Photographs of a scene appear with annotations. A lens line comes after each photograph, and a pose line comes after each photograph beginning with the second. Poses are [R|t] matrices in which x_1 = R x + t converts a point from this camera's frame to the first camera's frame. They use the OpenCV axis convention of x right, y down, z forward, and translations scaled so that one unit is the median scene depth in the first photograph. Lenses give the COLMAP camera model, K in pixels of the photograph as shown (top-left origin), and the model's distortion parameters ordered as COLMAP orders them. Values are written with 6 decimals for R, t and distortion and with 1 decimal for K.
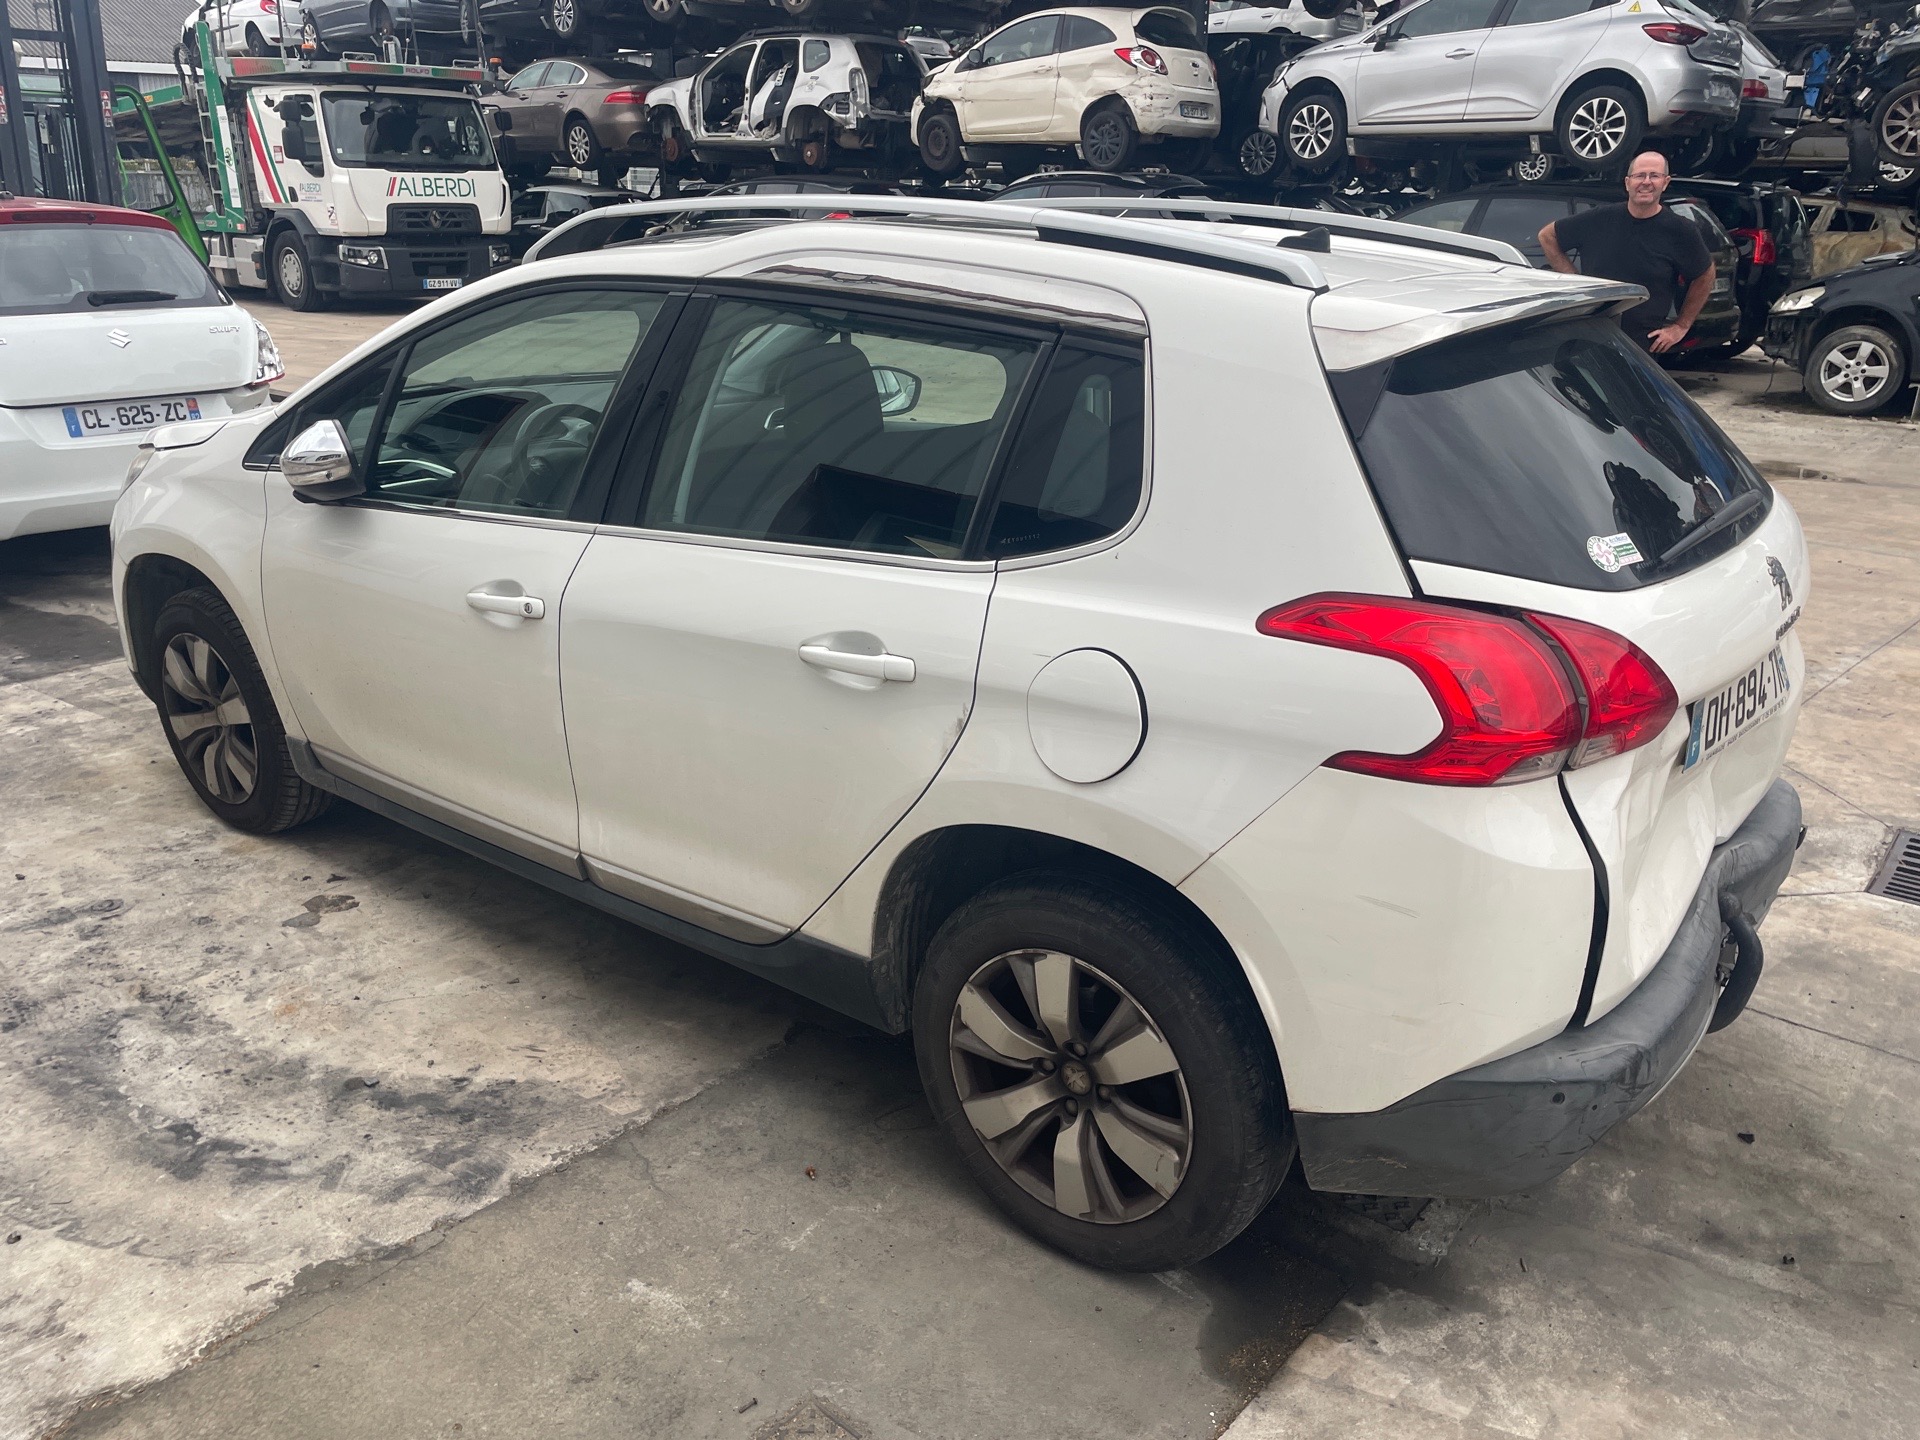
lens RADIAL K [[1451.6, 0, 970.4], [0, 1451.6, 728.8], [0, 0, 1]] dist [0.080495, -0.104869]
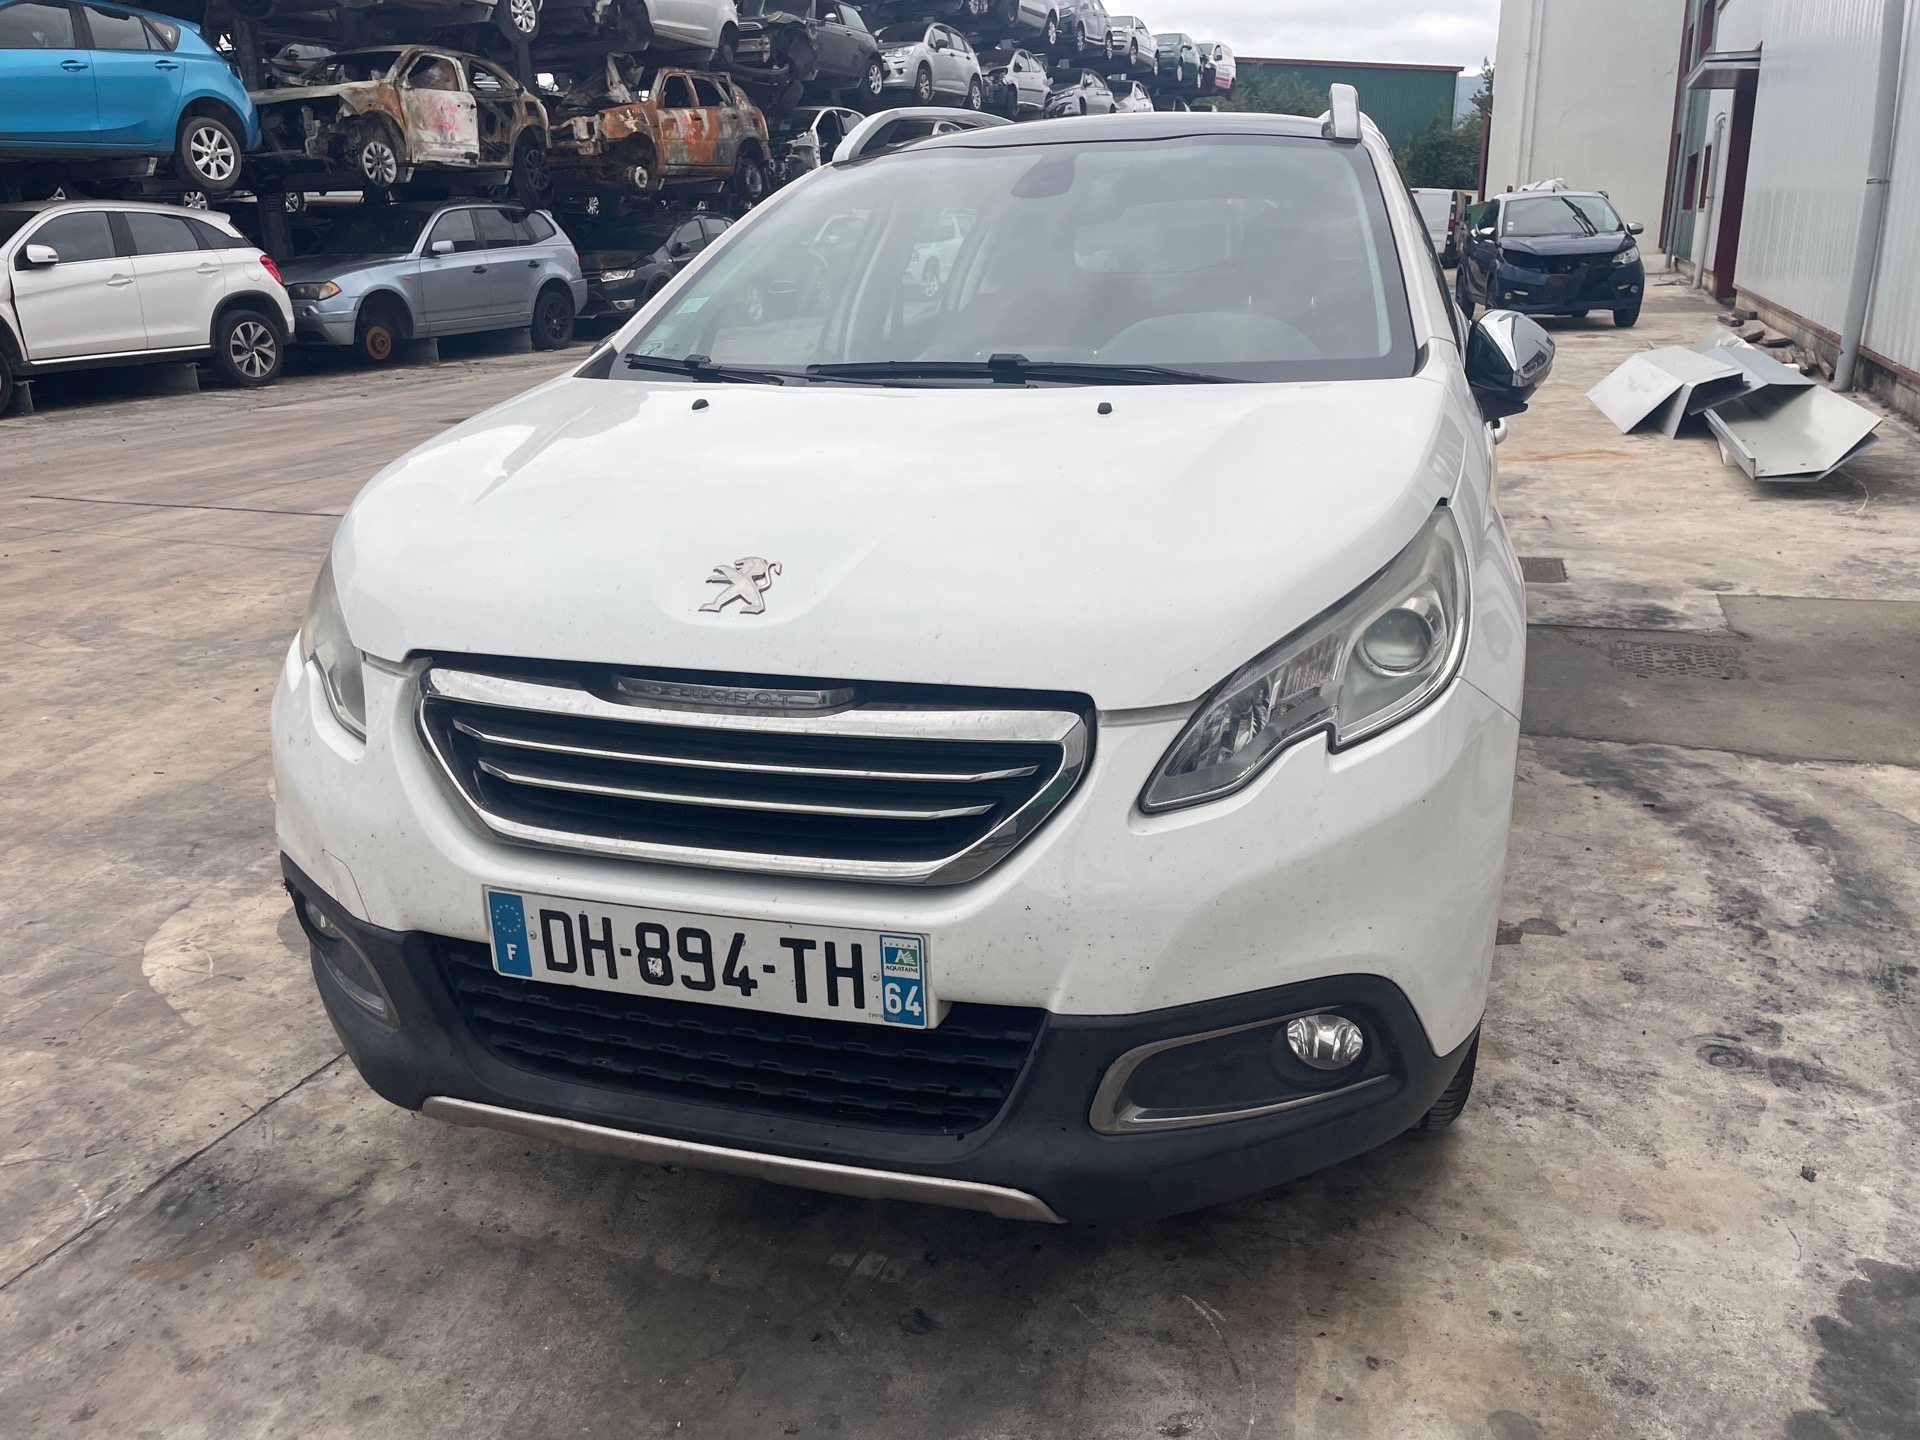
lens RADIAL K [[1451.6, 0, 978.6], [0, 1451.6, 709.1], [0, 0, 1]] dist [0.080495, -0.104869]
pose [[-0.348642, -0.294875, 0.889661, -1.116952], [0.342351, 0.843564, 0.413758, -0.454302], [-0.872493, 0.448830, -0.193151, 1.479433]]
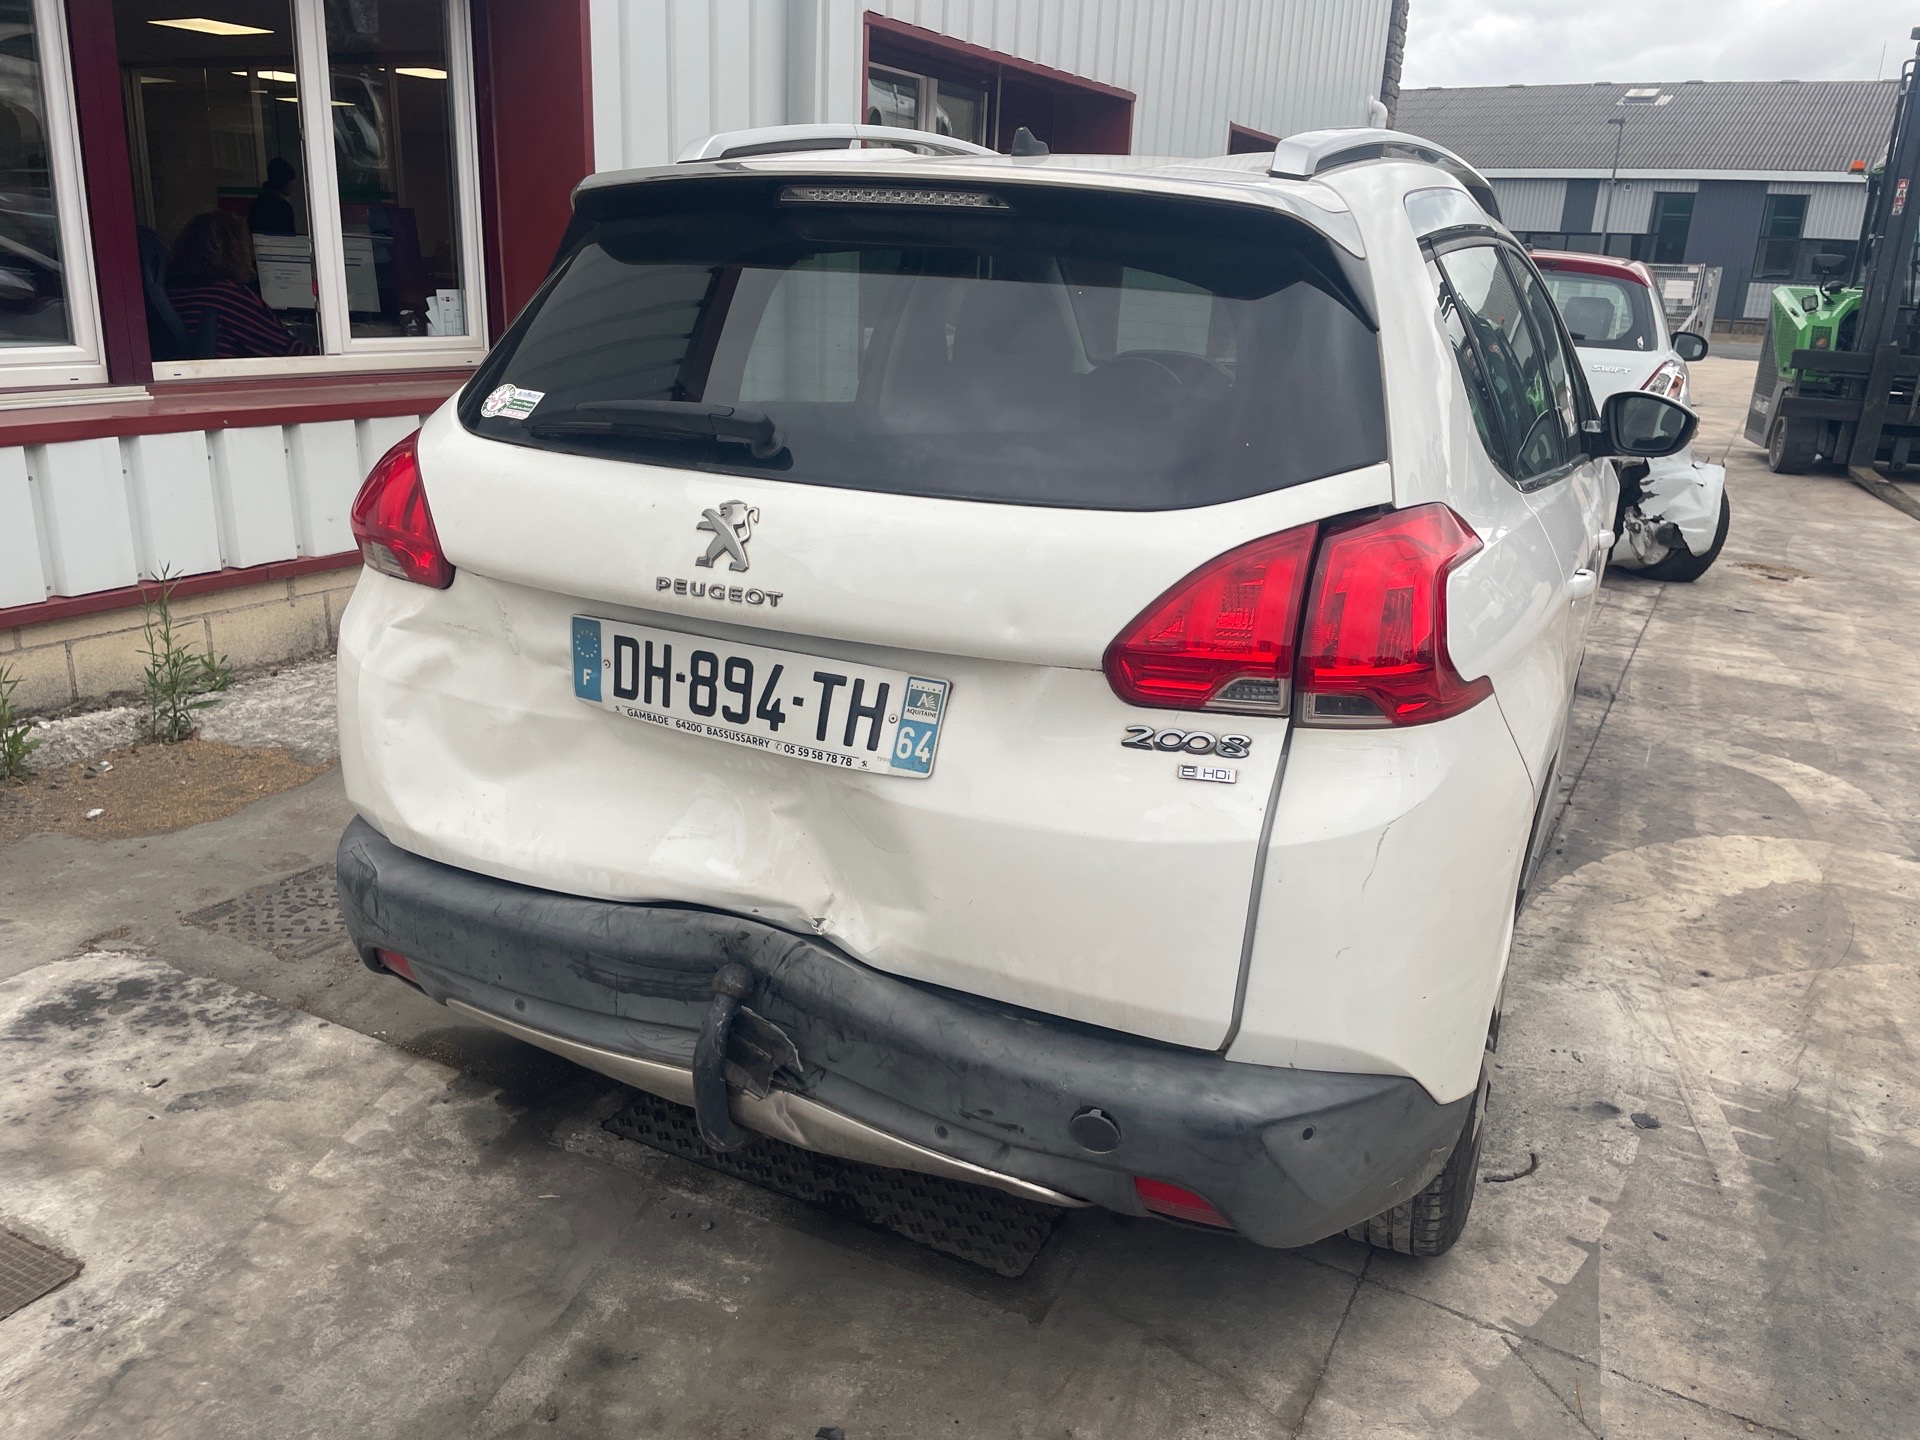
lens RADIAL K [[1451.6, 0, 962.5], [0, 1451.6, 725.0], [0, 0, 1]] dist [0.080495, -0.104869]
pose [[0.217162, 0.292674, -0.931226, 0.911684], [-0.373313, 0.906372, 0.197806, -0.143339], [0.901930, 0.304683, 0.306089, 0.645131]]
